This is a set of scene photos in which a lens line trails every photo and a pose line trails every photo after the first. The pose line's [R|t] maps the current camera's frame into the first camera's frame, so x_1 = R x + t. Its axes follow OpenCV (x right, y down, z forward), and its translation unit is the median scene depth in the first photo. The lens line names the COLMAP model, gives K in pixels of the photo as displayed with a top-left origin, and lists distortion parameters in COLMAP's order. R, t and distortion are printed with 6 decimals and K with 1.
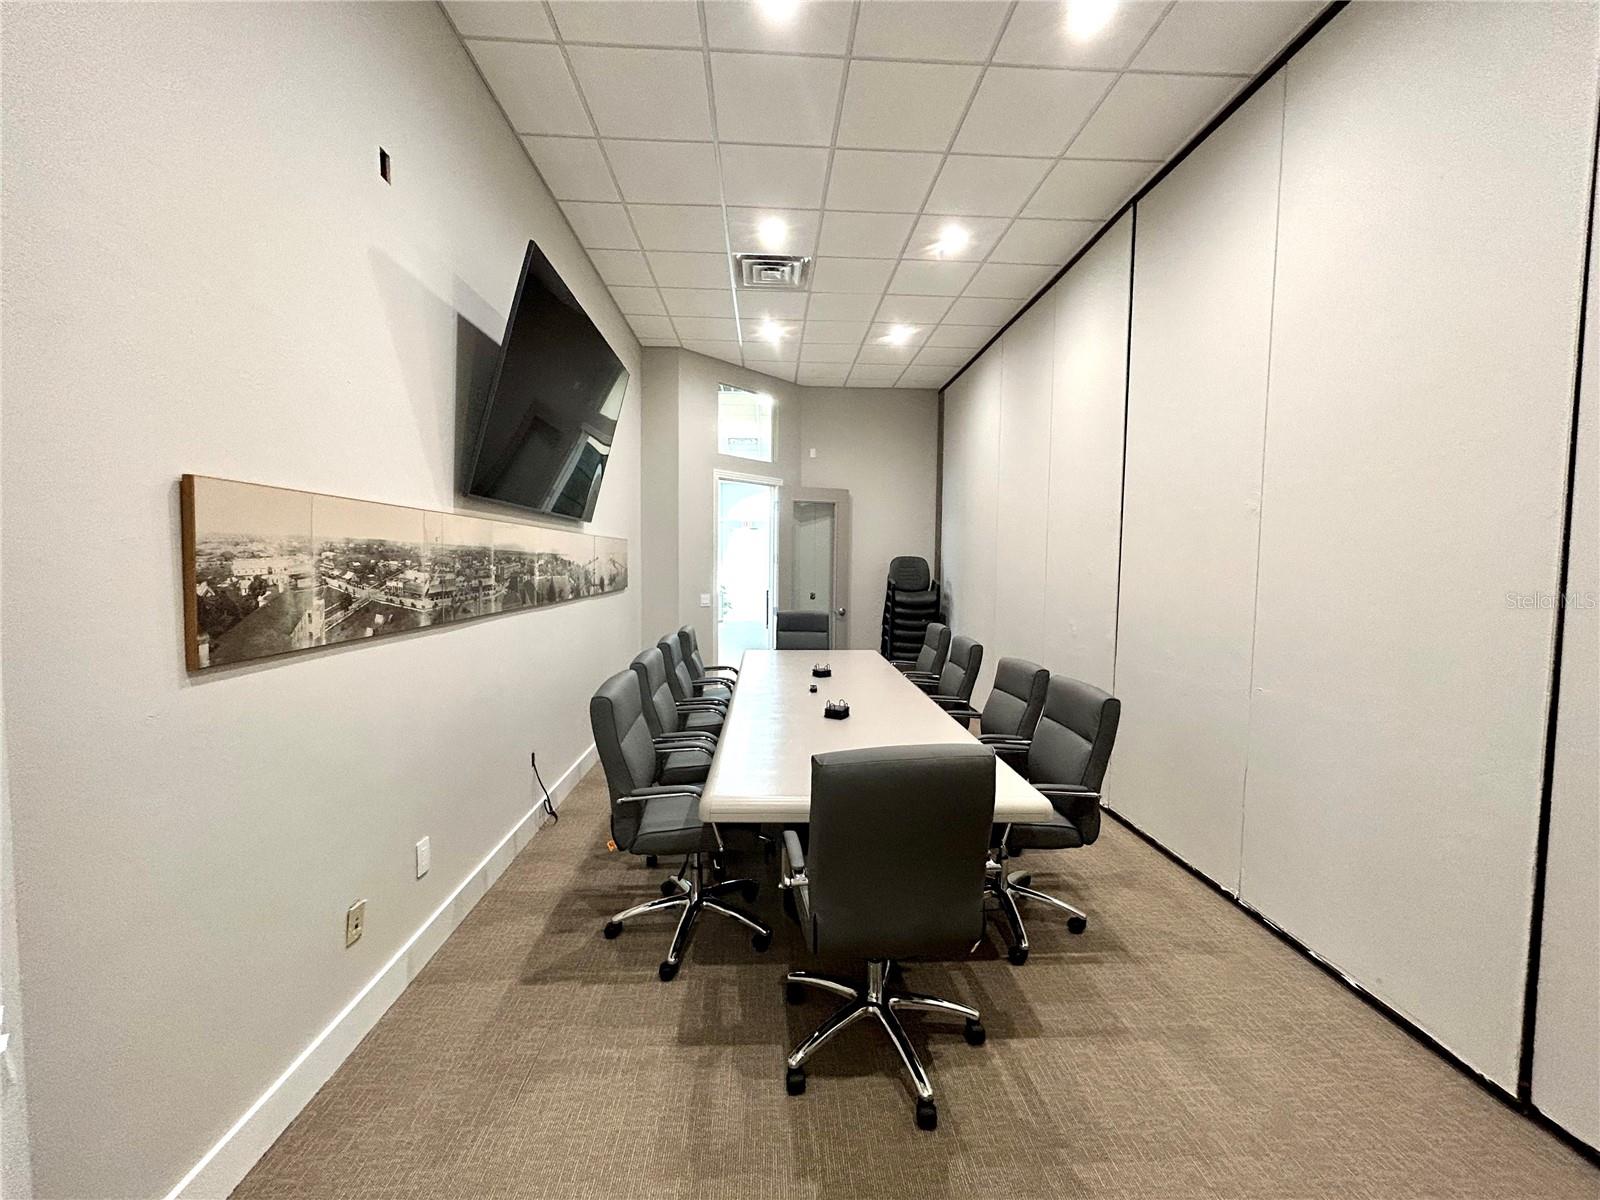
lens RADIAL K [[641.3, 0, 796.9], [0, 641.3, 596.8], [0, 0, 1]] dist [-0.000111, 0.000406]
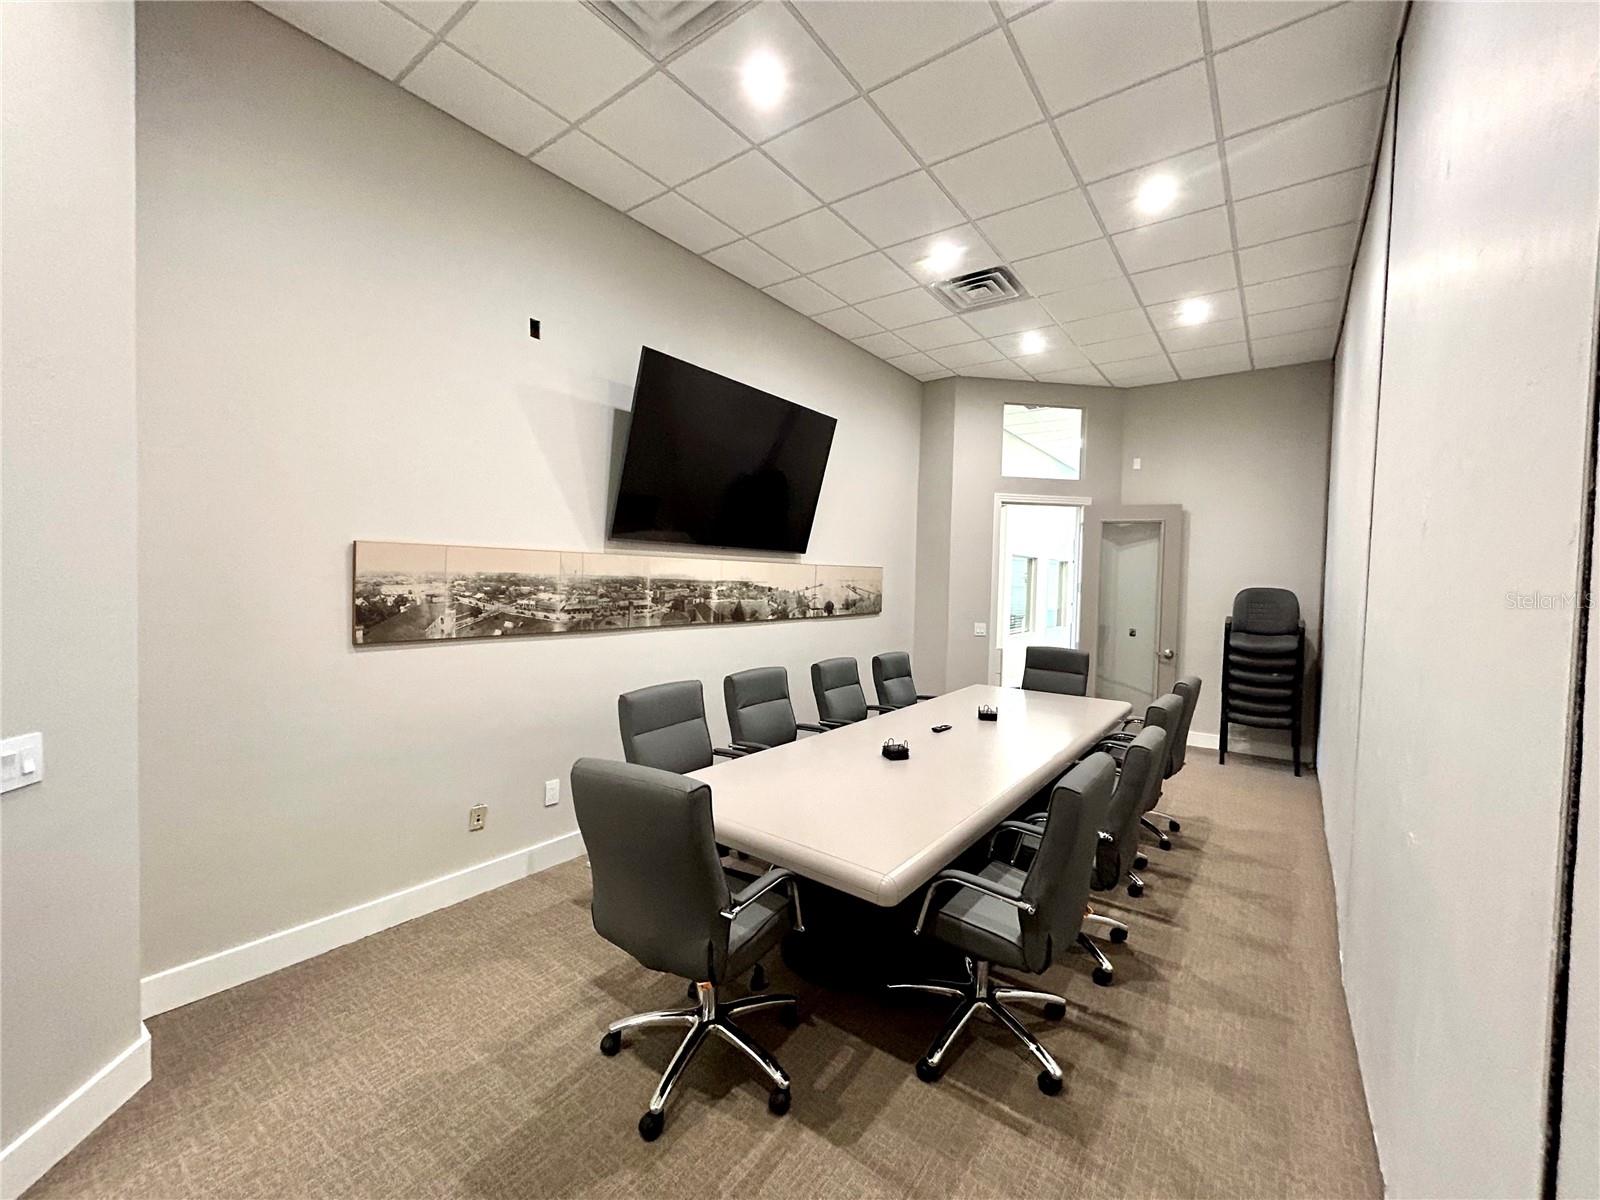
lens RADIAL K [[641.3, 0, 798.2], [0, 641.3, 598.3], [0, 0, 1]] dist [-0.000111, 0.000406]
pose [[0.769520, 0.030973, -0.637871, 0.806308], [-0.052570, 0.998506, -0.014935, -0.038814], [0.636456, 0.045025, 0.769998, 0.241626]]
